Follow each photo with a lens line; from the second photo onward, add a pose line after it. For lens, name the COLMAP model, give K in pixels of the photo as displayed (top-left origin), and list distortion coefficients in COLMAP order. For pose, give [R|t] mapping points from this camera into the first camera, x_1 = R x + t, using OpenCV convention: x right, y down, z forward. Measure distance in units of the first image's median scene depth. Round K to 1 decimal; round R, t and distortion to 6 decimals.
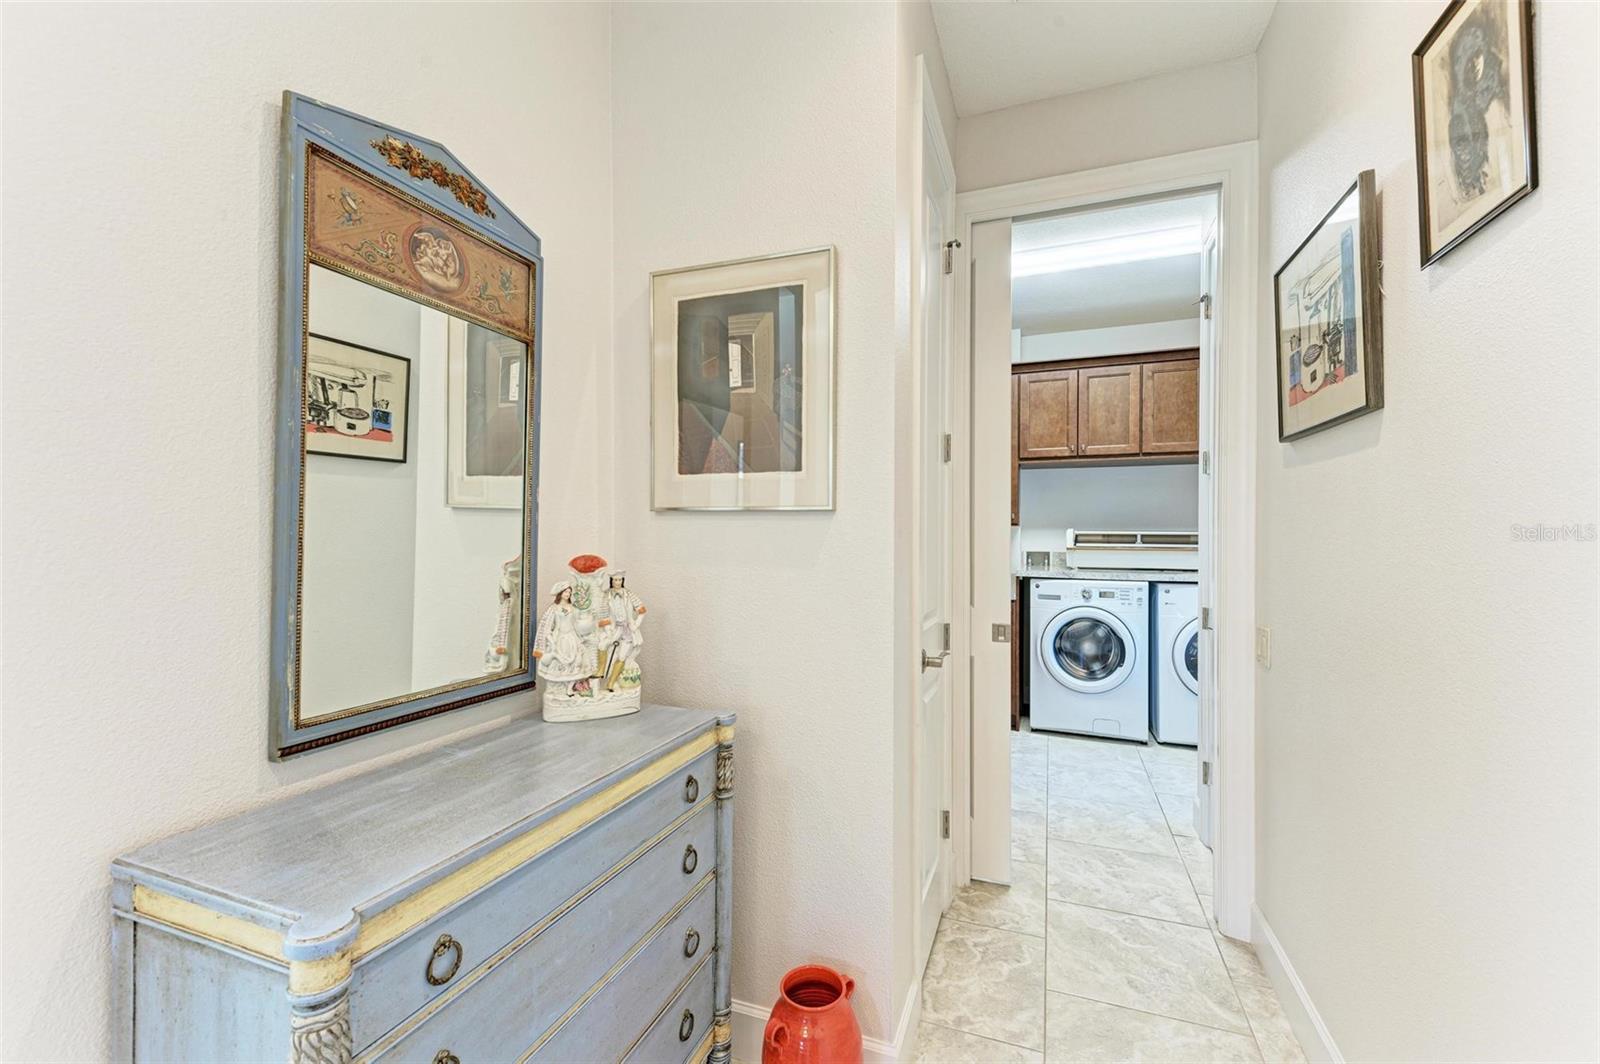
lens RADIAL K [[675.6, 0, 801.5], [0, 675.6, 537.1], [0, 0, 1]] dist [0.014280, -0.000396]
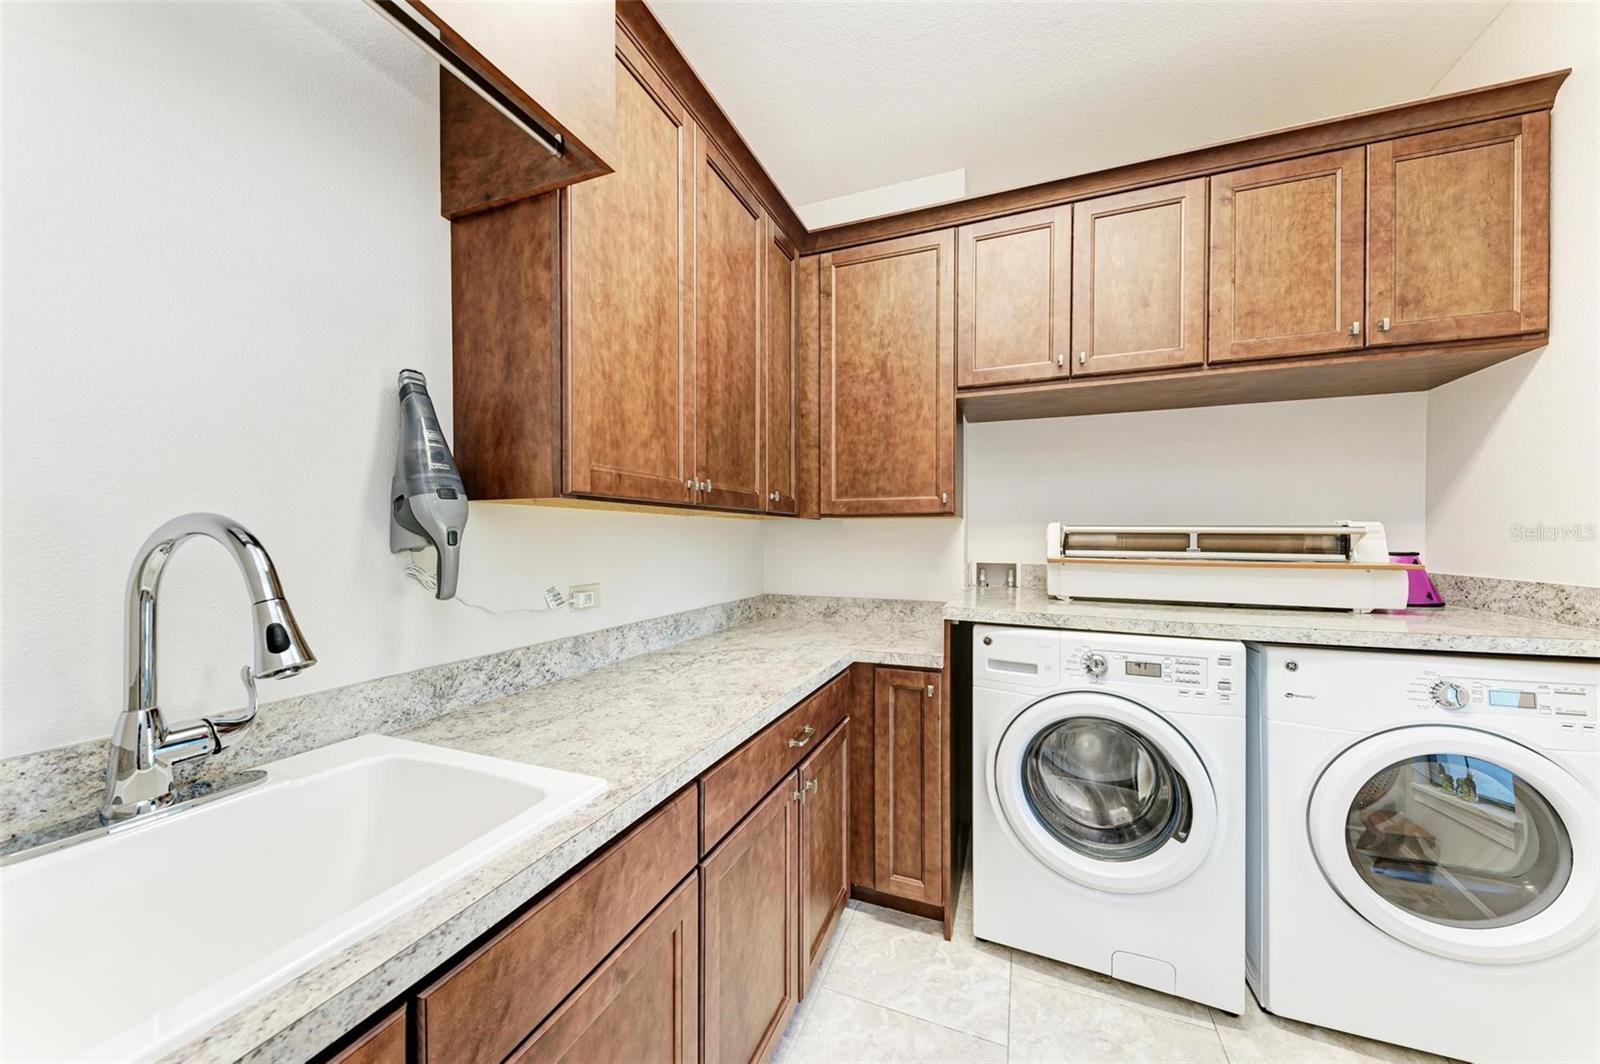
lens RADIAL K [[567.0, 0, 802.2], [0, 567.0, 537.3], [0, 0, 1]] dist [0.019770, -0.006044]
pose [[0.999860, -0.000048, -0.016754, 0.221162], [0.000046, 1.000000, -0.000140, -0.000409], [0.016754, 0.000140, 0.999860, 0.588821]]
